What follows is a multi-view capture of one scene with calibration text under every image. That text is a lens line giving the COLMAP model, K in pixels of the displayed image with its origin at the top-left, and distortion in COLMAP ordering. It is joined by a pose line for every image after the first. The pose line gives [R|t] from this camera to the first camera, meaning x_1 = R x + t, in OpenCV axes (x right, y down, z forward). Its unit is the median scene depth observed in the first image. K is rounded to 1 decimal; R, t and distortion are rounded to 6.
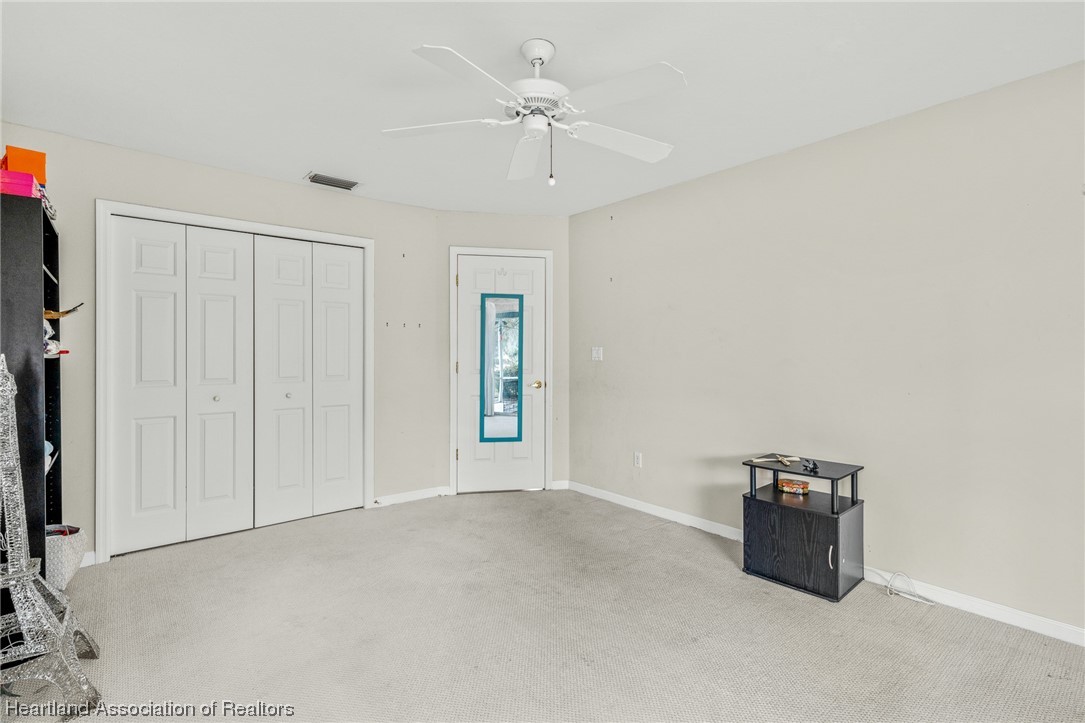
lens RADIAL K [[500.0, 0, 539.7], [0, 500.0, 350.1], [0, 0, 1]] dist [0.002131, 0.000387]
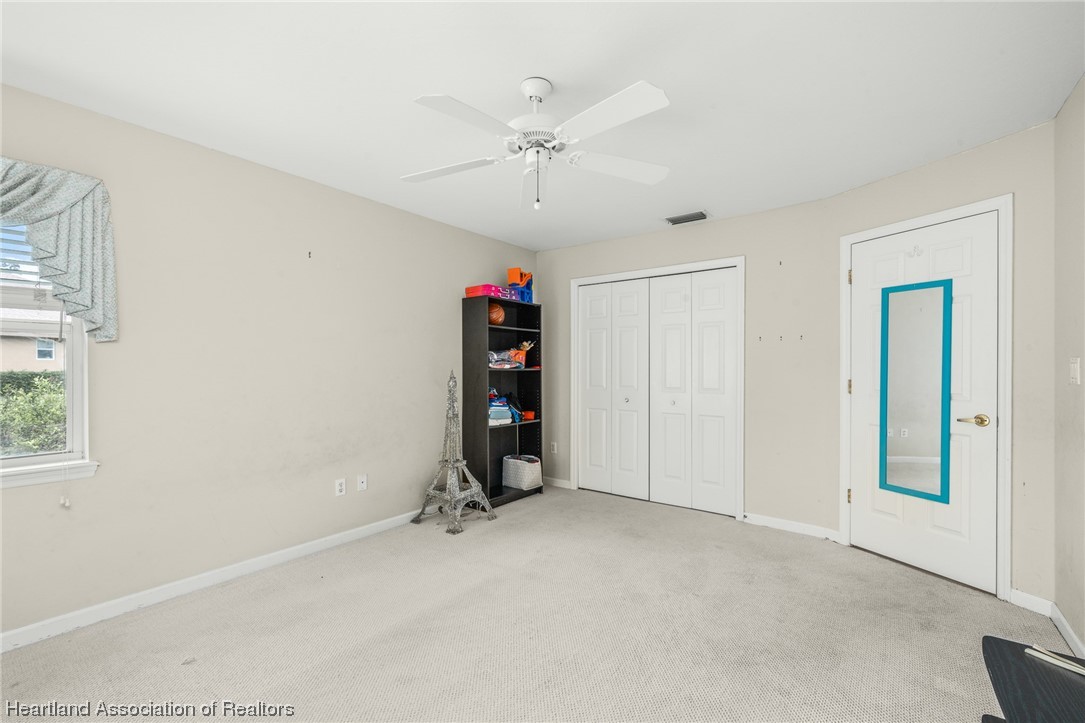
lens RADIAL K [[481.3, 0, 547.7], [0, 481.3, 361.1], [0, 0, 1]] dist [0.000162, -0.000106]
pose [[0.216035, -0.007210, -0.976359, 0.523114], [0.011436, 0.999923, -0.004853, -0.008147], [0.976319, -0.010117, 0.216101, 0.399634]]
